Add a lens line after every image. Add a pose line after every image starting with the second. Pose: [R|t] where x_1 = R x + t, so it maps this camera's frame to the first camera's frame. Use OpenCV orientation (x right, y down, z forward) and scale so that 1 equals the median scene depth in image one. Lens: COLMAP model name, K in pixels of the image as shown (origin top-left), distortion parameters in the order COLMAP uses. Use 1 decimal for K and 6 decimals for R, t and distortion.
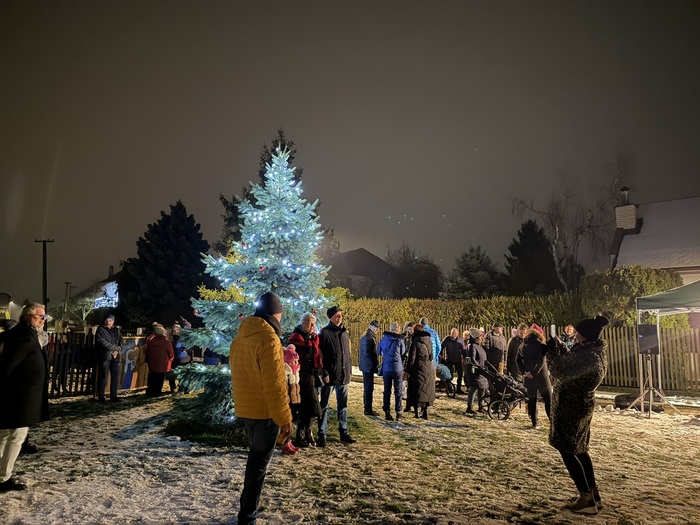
lens RADIAL K [[493.2, 0, 348.3], [0, 493.2, 263.5], [0, 0, 1]] dist [0.053864, -0.058229]
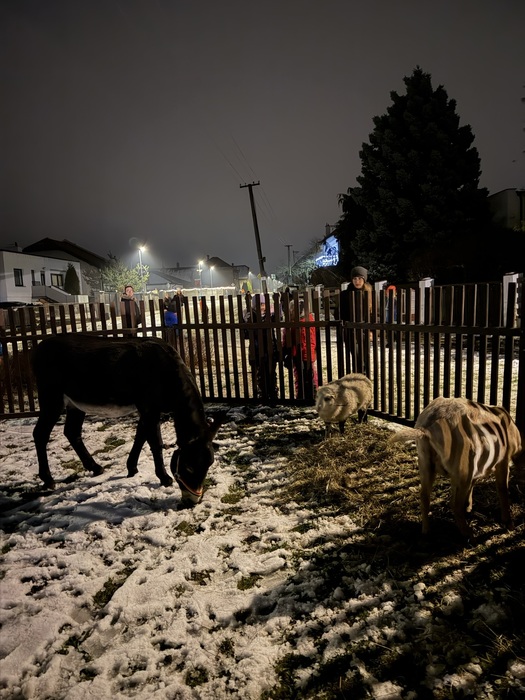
lens RADIAL K [[493.2, 0, 259.7], [0, 493.2, 352.5], [0, 0, 1]] dist [0.053864, -0.058229]
pose [[0.828251, -0.002686, -0.560351, -0.288265], [0.148171, 0.965446, 0.214382, 0.088345], [0.540413, -0.260590, 0.800029, 0.576798]]
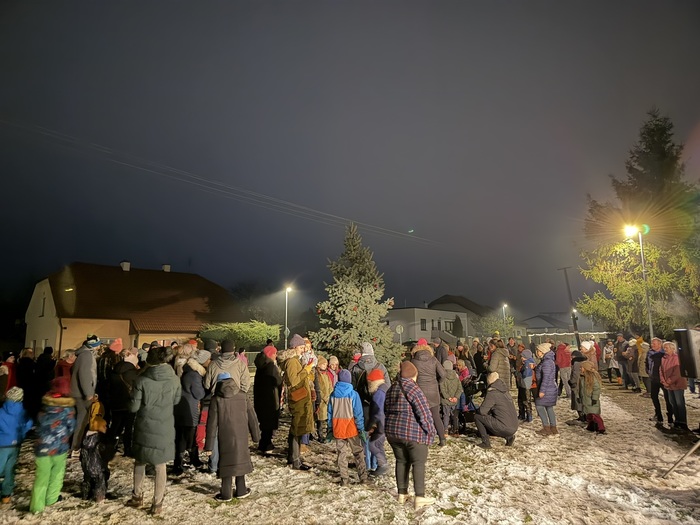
lens RADIAL K [[493.2, 0, 345.2], [0, 493.2, 261.1], [0, 0, 1]] dist [0.053864, -0.058229]
pose [[0.333601, -0.179825, -0.925405, 0.573631], [0.152842, 0.978968, -0.135135, 0.032746], [0.930242, -0.096359, 0.354069, 0.221482]]
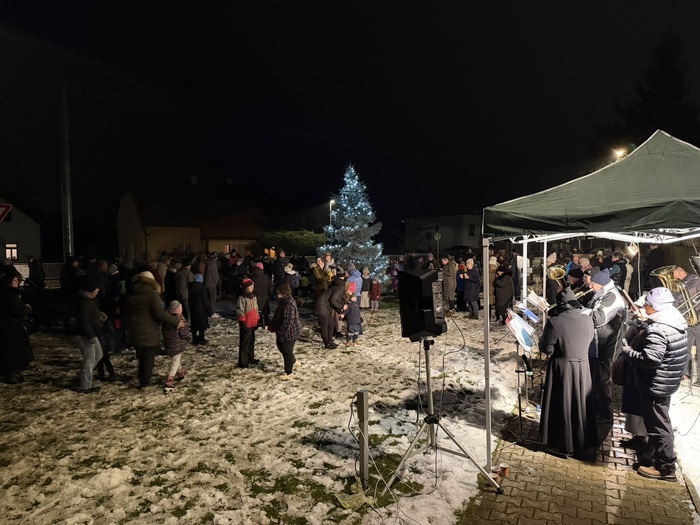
lens RADIAL K [[493.2, 0, 347.9], [0, 493.2, 264.1], [0, 0, 1]] dist [0.053864, -0.058229]
pose [[0.208040, 0.014190, -0.978017, 0.802663], [0.152223, 0.987242, 0.046704, 0.025654], [0.966203, -0.158593, 0.203226, 0.270144]]
